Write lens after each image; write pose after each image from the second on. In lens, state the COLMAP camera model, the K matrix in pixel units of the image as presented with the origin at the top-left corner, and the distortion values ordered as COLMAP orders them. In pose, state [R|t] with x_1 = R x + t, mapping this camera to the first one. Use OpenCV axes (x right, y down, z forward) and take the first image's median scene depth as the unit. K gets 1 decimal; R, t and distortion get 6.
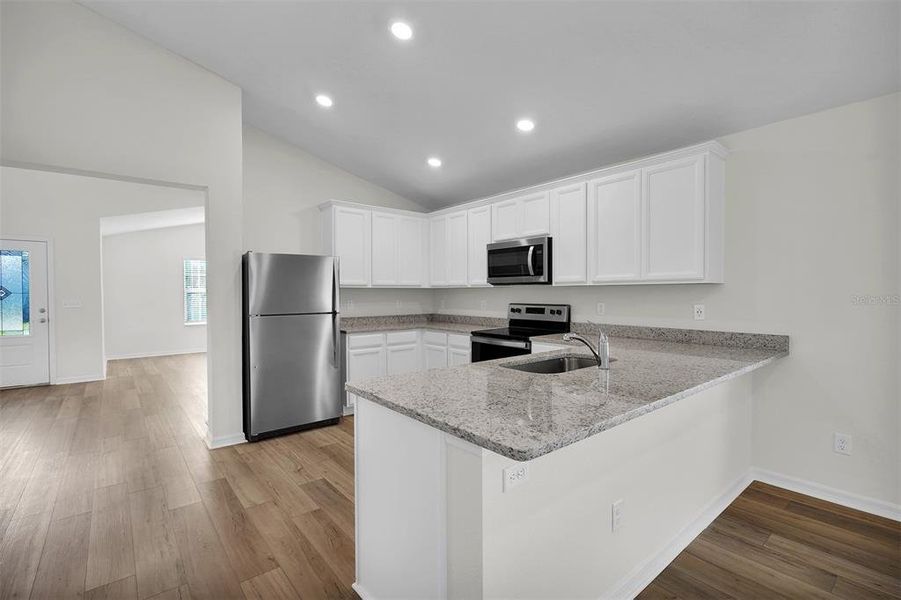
lens RADIAL K [[413.2, 0, 447.4], [0, 413.2, 292.6], [0, 0, 1]] dist [-0.002459, -0.000116]
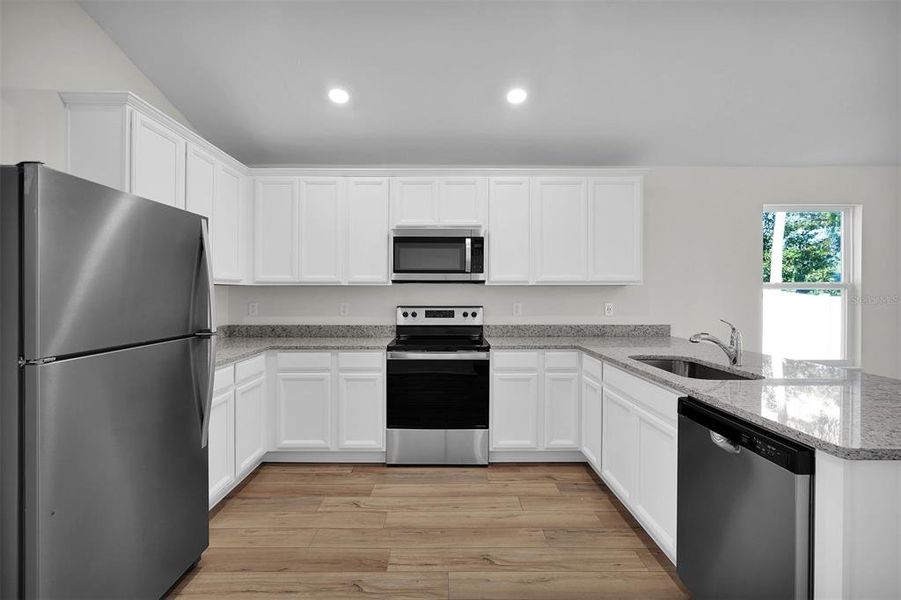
lens RADIAL K [[413.2, 0, 447.4], [0, 413.2, 292.6], [0, 0, 1]] dist [-0.002459, -0.000116]
pose [[0.623409, 0.004238, 0.781884, -0.471718], [-0.001068, 0.999989, -0.004569, 0.003731], [-0.781895, 0.002014, 0.623407, 0.490529]]
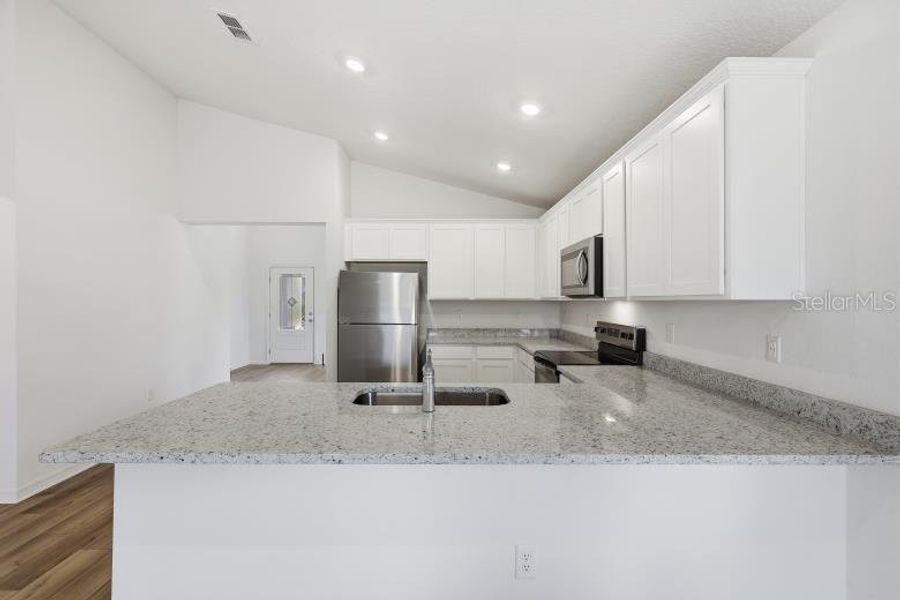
lens RADIAL K [[421.7, 0, 450.0], [0, 421.7, 300.0], [0, 0, 1]] dist [-0.002058, -0.000605]
pose [[0.783142, 0.006293, -0.621811, 0.494140], [-0.008358, 0.999965, -0.000406, -0.013108], [0.621786, 0.005515, 0.783168, 0.202480]]
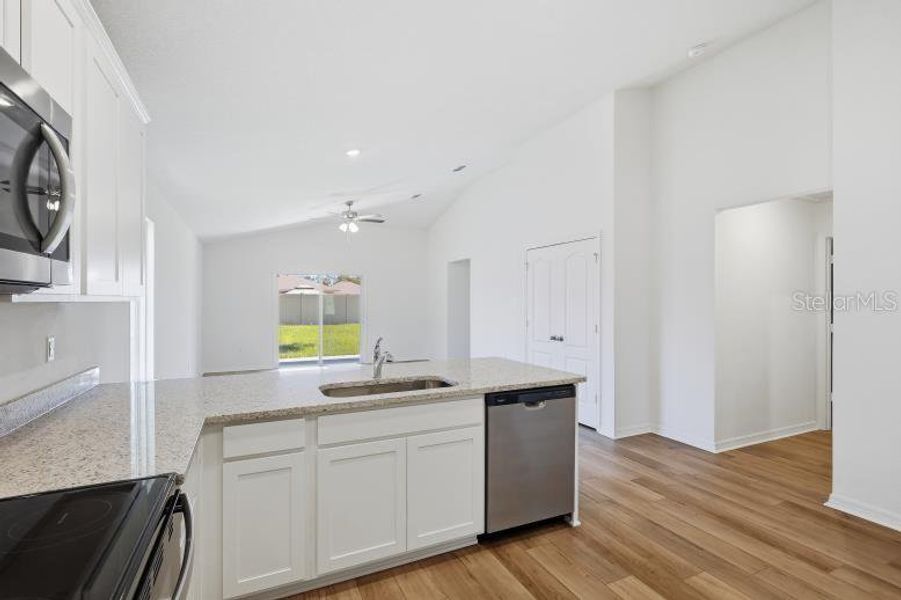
lens RADIAL K [[424.5, 0, 448.6], [0, 424.5, 301.0], [0, 0, 1]] dist [-0.001049, 0.000302]
pose [[-0.969201, 0.005597, 0.246208, -0.065763], [0.006397, 0.999977, 0.002451, -0.018284], [-0.246188, 0.003950, -0.969214, 1.146131]]
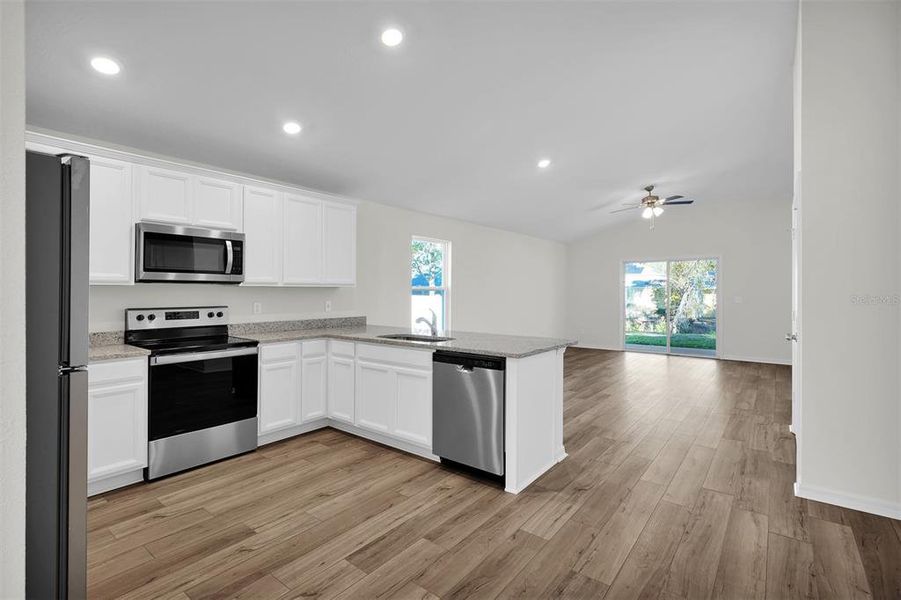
lens RADIAL K [[422.4, 0, 441.0], [0, 422.4, 289.9], [0, 0, 1]] dist [-0.000243, 0.000016]
pose [[-0.207382, 0.008582, 0.978222, -0.753692], [0.004073, 0.999960, -0.007909, 0.002137], [-0.978252, 0.002344, -0.207408, 0.720966]]
